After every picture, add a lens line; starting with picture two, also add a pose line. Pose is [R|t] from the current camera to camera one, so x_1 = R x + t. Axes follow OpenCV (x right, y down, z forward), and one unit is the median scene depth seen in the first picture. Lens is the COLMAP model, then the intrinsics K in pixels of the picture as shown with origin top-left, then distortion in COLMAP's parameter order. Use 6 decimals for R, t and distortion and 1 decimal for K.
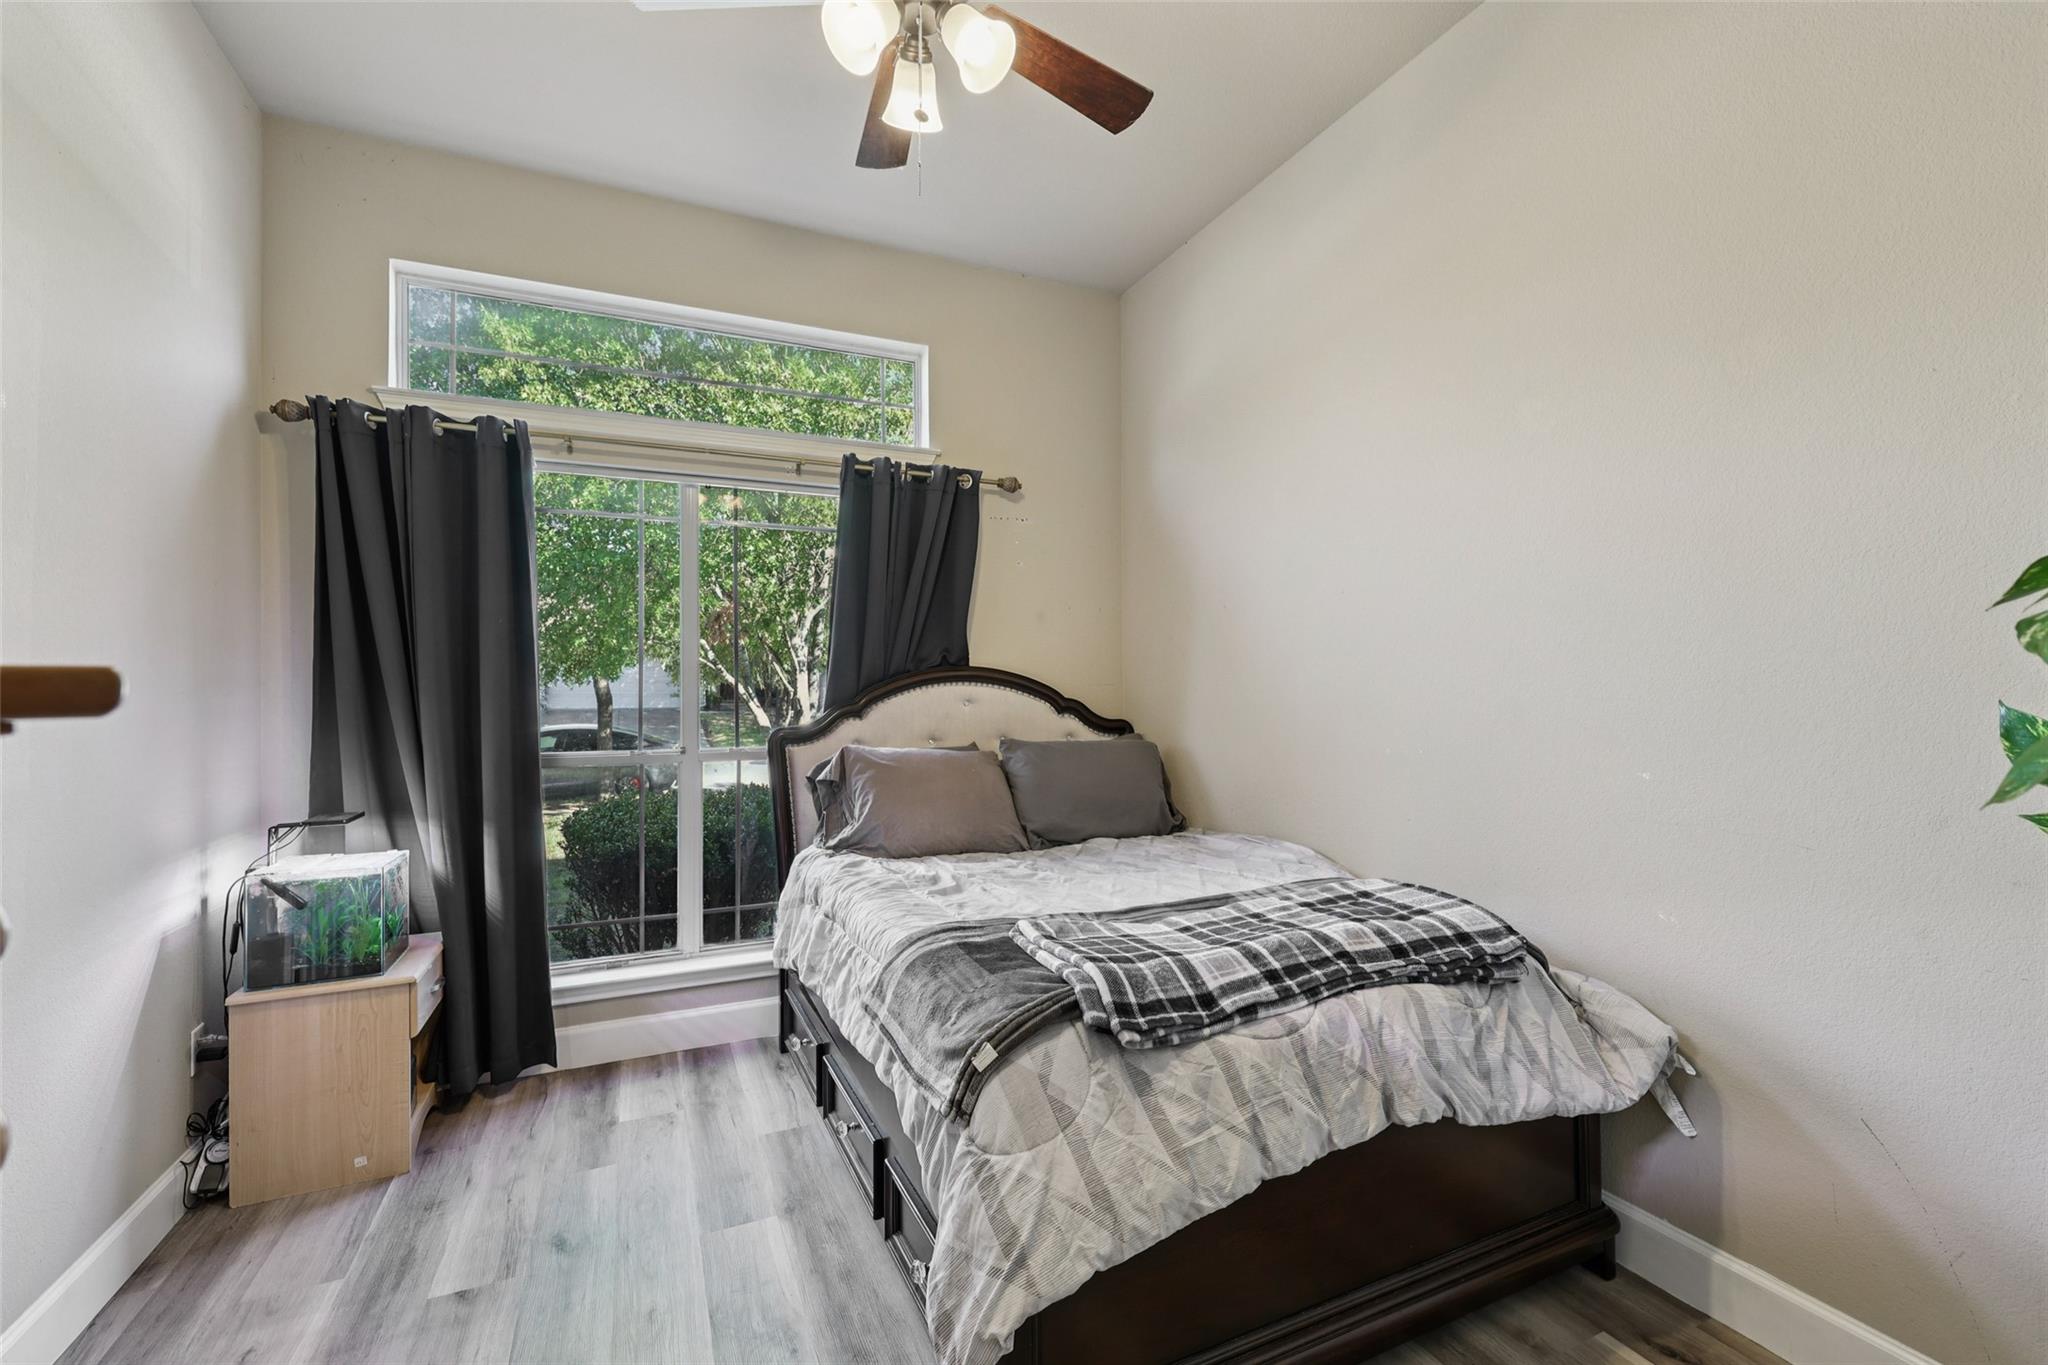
lens RADIAL K [[867.7, 0, 1033.7], [0, 867.7, 687.2], [0, 0, 1]] dist [-0.004225, 0.001555]
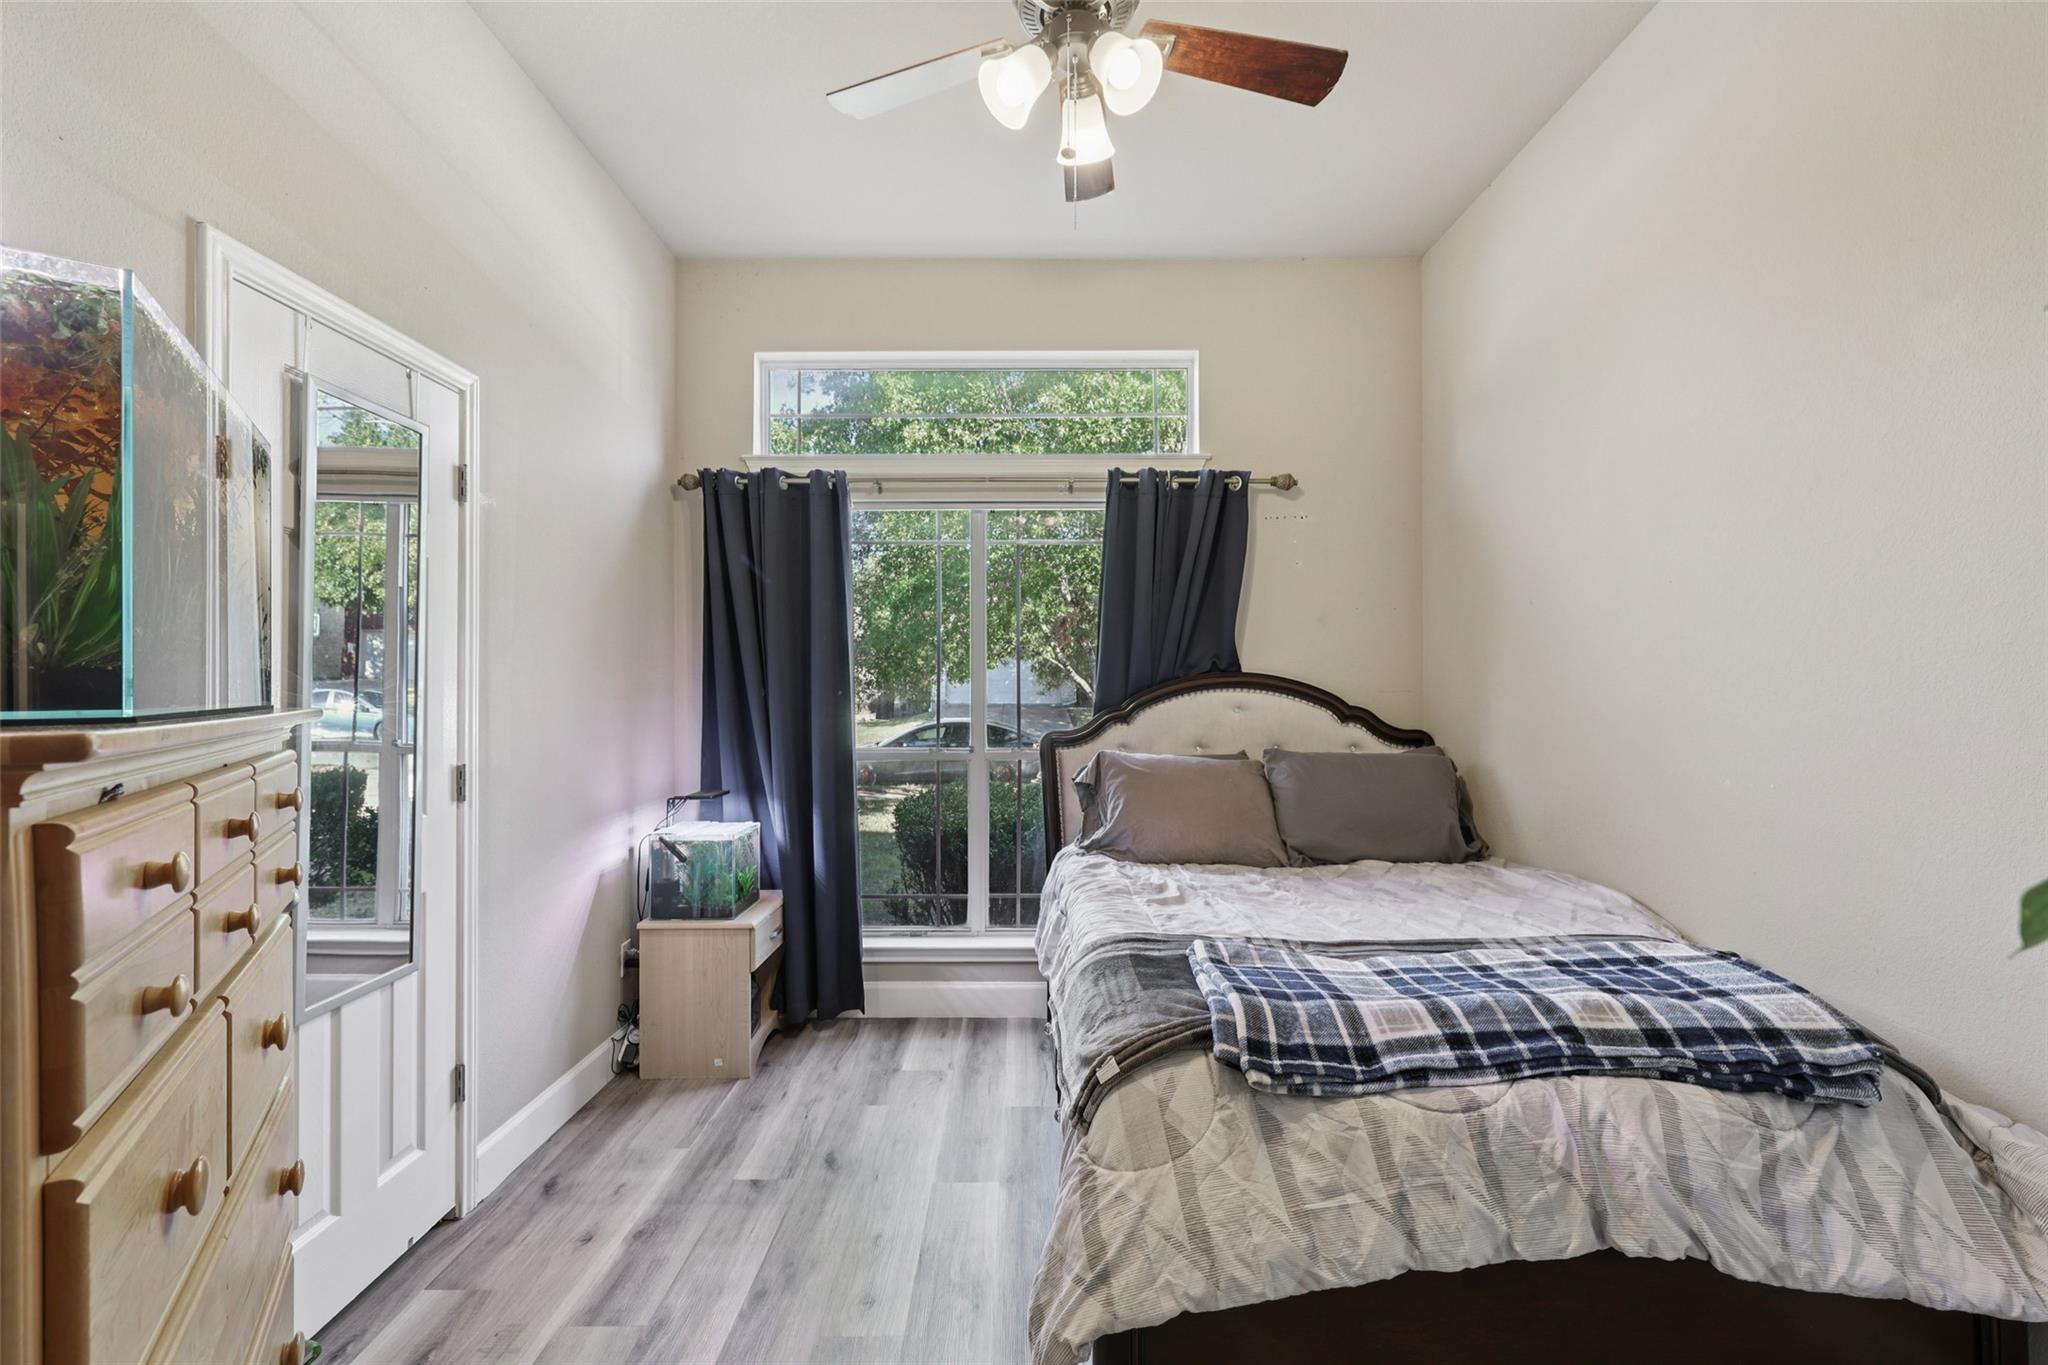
lens RADIAL K [[867.7, 0, 1040.4], [0, 867.7, 685.5], [0, 0, 1]] dist [-0.004225, 0.001555]
pose [[0.908647, 0.003538, -0.417550, 0.200282], [-0.002482, 0.999992, 0.003073, -0.018355], [0.417557, -0.001756, 0.908649, 0.030562]]
